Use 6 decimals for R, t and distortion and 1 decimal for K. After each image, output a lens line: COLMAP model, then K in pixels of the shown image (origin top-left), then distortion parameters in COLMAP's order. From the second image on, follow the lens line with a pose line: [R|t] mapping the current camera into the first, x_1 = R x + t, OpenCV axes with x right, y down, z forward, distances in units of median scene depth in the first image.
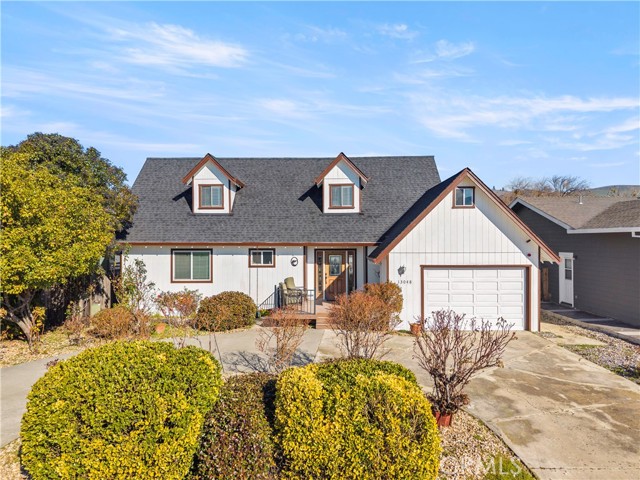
lens RADIAL K [[430.0, 0, 320.0], [0, 430.0, 240.0], [0, 0, 1]] dist [0.030370, -0.037602]
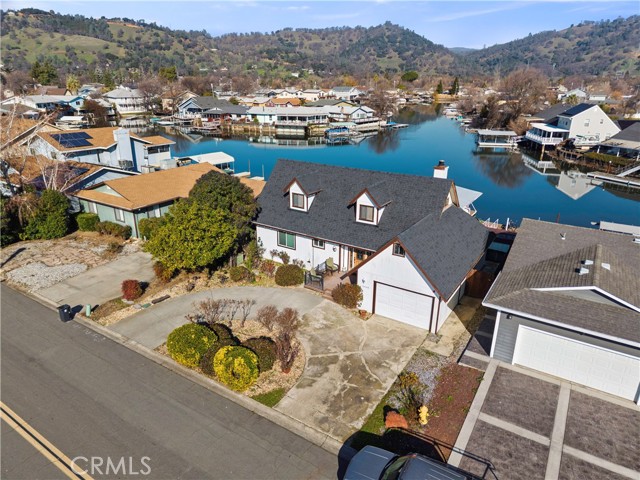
lens RADIAL K [[427.3, 0, 317.8], [0, 427.3, 242.4], [0, 0, 1]] dist [0.015056, -0.014793]
pose [[0.853961, 0.191162, -0.483951, 0.691003], [-0.005046, 0.933069, 0.359662, -0.577660], [0.520313, -0.304695, 0.797769, -0.369695]]
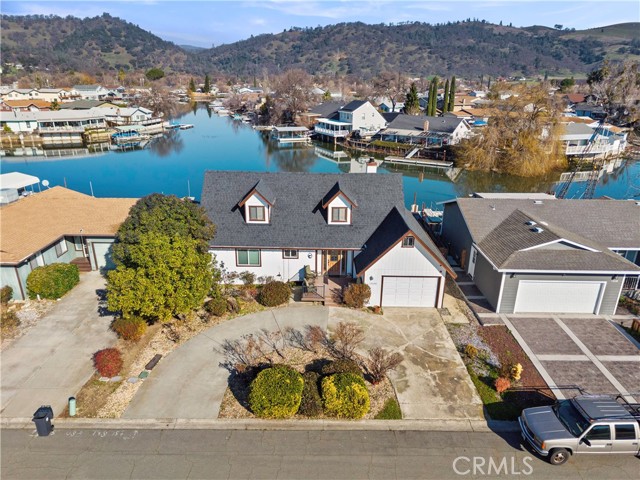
lens RADIAL K [[430.0, 0, 320.0], [0, 430.0, 240.0], [0, 0, 1]] dist [0.030370, -0.037602]
pose [[0.999651, 0.004127, 0.026095, -0.064758], [-0.013051, 0.935932, 0.351938, -0.590854], [-0.022971, -0.352155, 0.935660, -0.534355]]
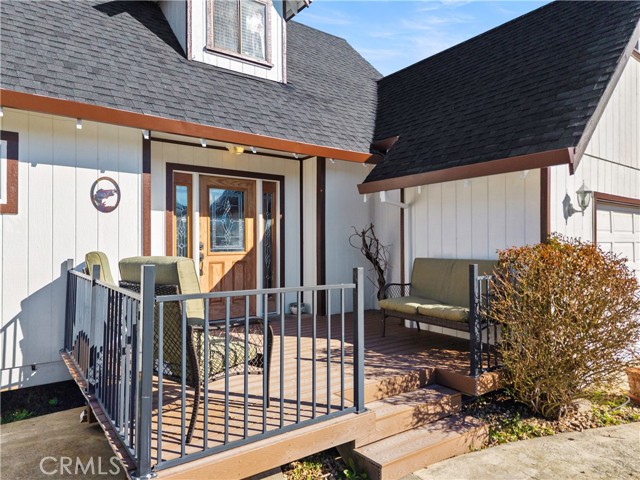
lens RADIAL K [[430.0, 0, 320.0], [0, 430.0, 240.0], [0, 0, 1]] dist [0.030370, -0.037602]
pose [[0.781899, 0.008880, 0.623342, -0.121632], [0.003946, 0.999808, -0.019192, 0.083367], [-0.623393, 0.017466, 0.781713, 0.709608]]
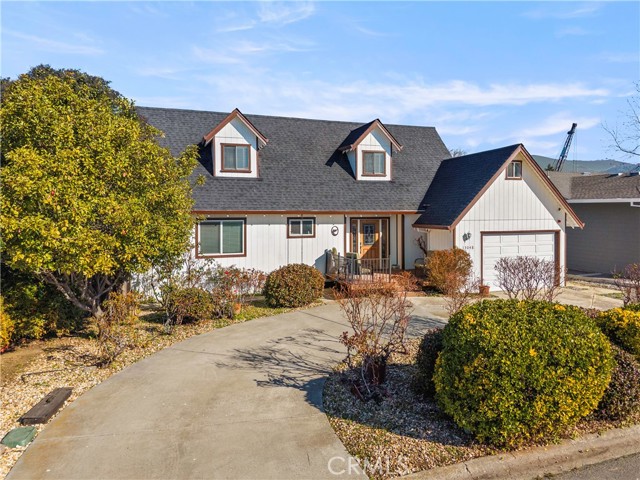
lens RADIAL K [[483.0, 0, 357.8], [0, 483.0, 208.4], [0, 0, 1]] dist [0.011980, -0.001003]
pose [[0.923280, 0.001807, 0.384123, -0.419022], [-0.001578, 0.999998, -0.000912, 0.001671], [-0.384124, 0.000236, 0.923281, 0.002103]]
